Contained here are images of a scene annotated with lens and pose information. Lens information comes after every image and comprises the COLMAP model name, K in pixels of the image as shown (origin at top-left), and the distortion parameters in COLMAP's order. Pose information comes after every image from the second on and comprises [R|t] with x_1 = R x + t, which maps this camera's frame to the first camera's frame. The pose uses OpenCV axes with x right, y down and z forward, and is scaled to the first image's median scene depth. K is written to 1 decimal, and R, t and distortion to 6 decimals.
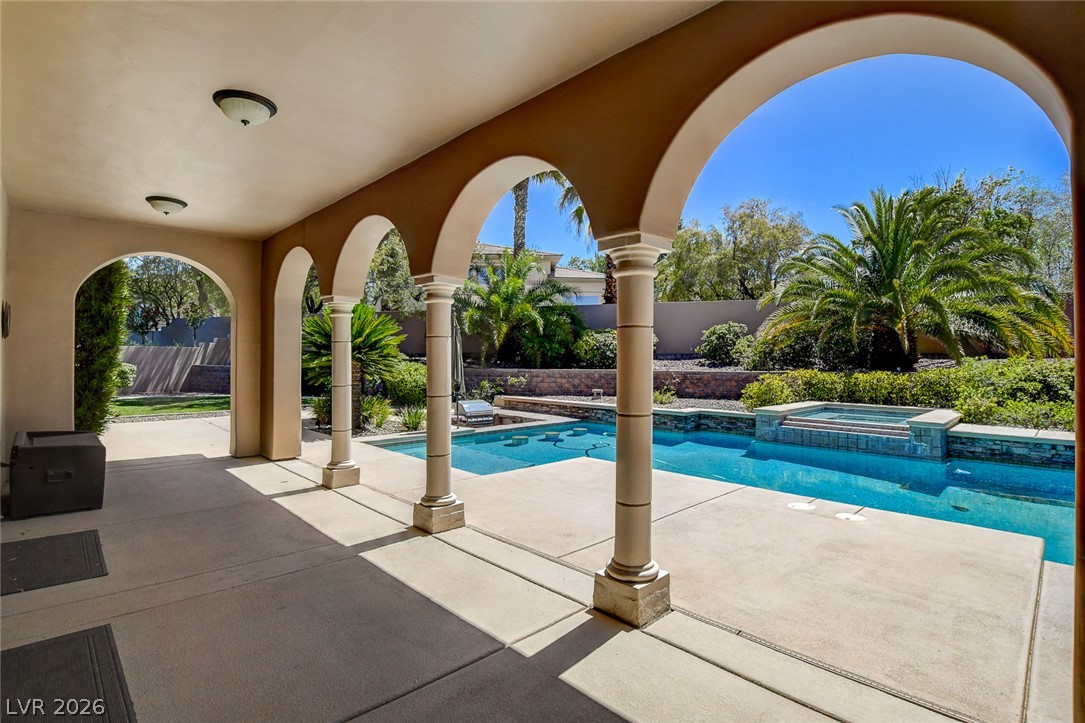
lens RADIAL K [[519.2, 0, 550.2], [0, 519.2, 358.9], [0, 0, 1]] dist [-0.003163, -0.000056]
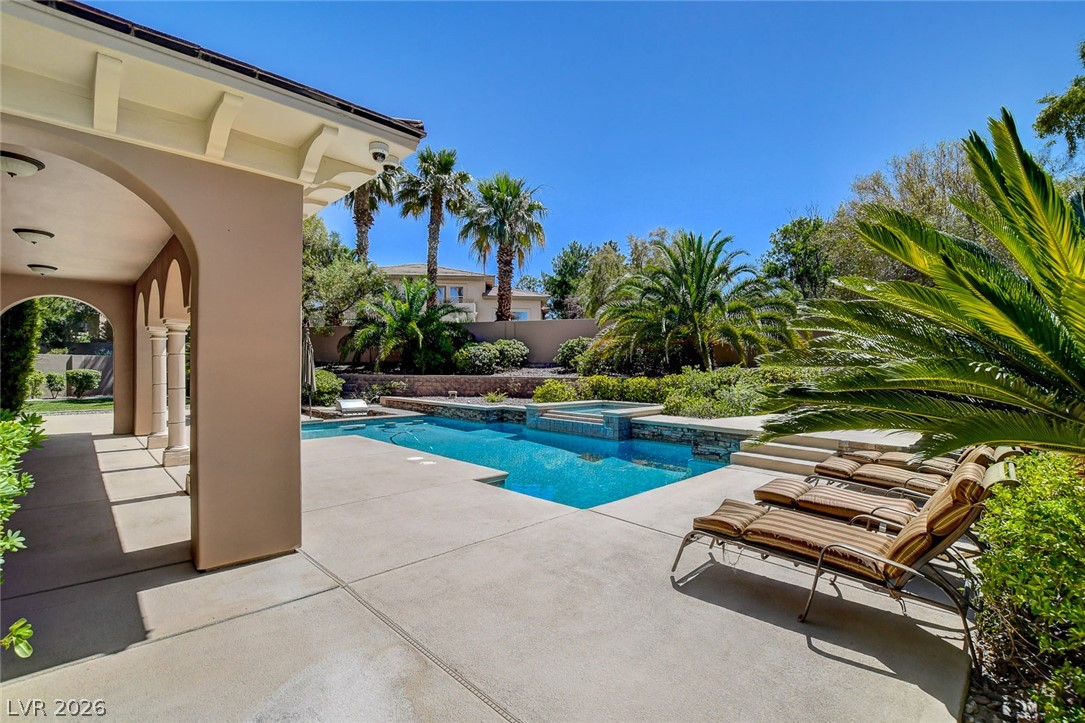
lens RADIAL K [[491.9, 0, 536.5], [0, 491.9, 363.5], [0, 0, 1]] dist [-0.000747, 0.000179]
pose [[0.999770, 0.001139, -0.021404, 0.342479], [-0.001283, 0.999976, -0.006745, -0.000321], [0.021395, 0.006771, 0.999748, -0.198803]]
